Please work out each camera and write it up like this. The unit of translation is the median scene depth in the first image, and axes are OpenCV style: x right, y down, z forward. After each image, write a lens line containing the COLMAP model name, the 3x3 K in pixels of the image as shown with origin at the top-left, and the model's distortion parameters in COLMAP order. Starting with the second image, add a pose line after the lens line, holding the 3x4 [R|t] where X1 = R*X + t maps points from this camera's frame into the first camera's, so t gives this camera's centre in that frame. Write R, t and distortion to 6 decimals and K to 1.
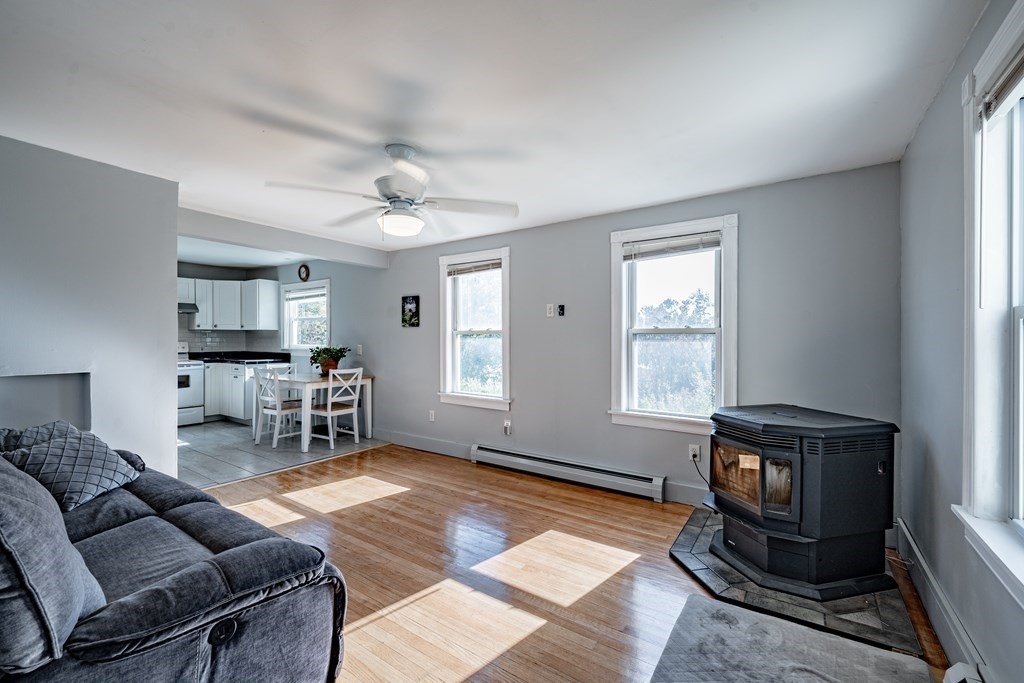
lens RADIAL K [[420.6, 0, 506.2], [0, 420.6, 340.2], [0, 0, 1]] dist [-0.001173, -0.000679]
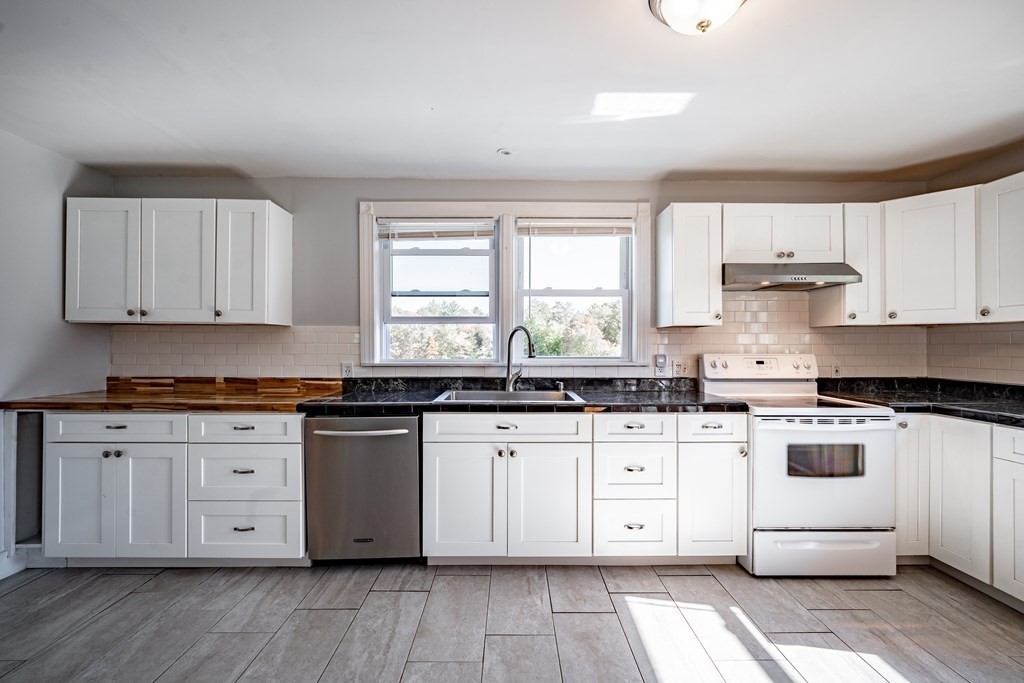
lens RADIAL K [[420.6, 0, 509.1], [0, 420.6, 342.0], [0, 0, 1]] dist [-0.001173, -0.000679]
pose [[0.566563, -0.007337, -0.823986, -0.602585], [-0.004392, 0.999919, -0.011923, -0.002531], [0.824006, 0.010374, 0.566485, 0.508988]]
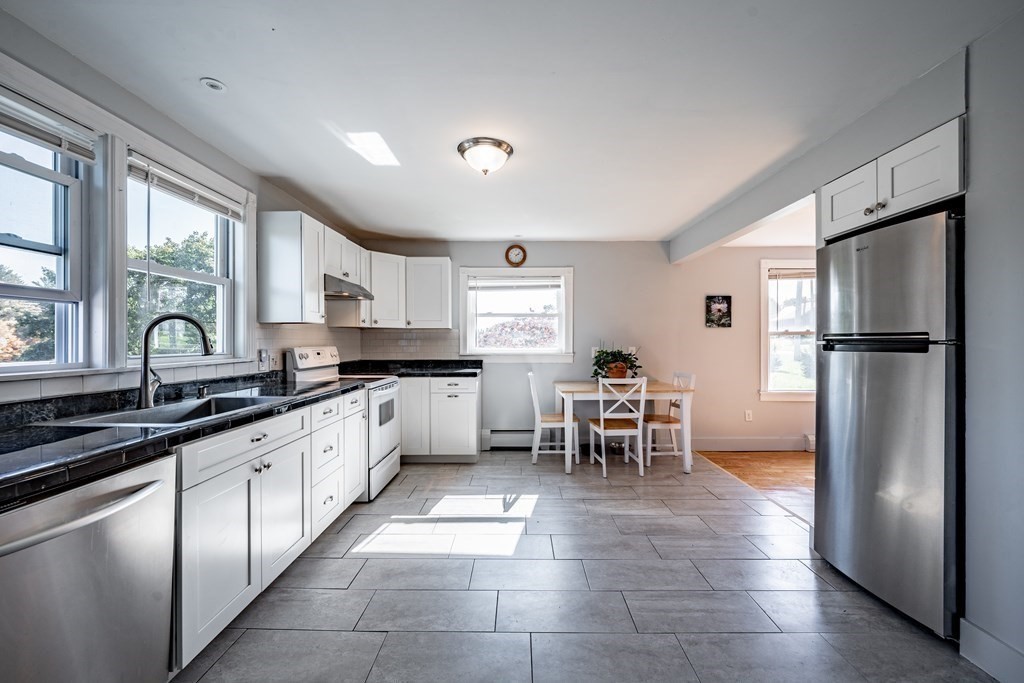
lens RADIAL K [[420.6, 0, 517.2], [0, 420.6, 343.7], [0, 0, 1]] dist [-0.001173, -0.000679]
pose [[0.828164, -0.008597, 0.560420, -0.922122], [0.007725, 0.999962, 0.003923, -0.000823], [-0.560433, 0.001080, 0.828199, 0.358906]]
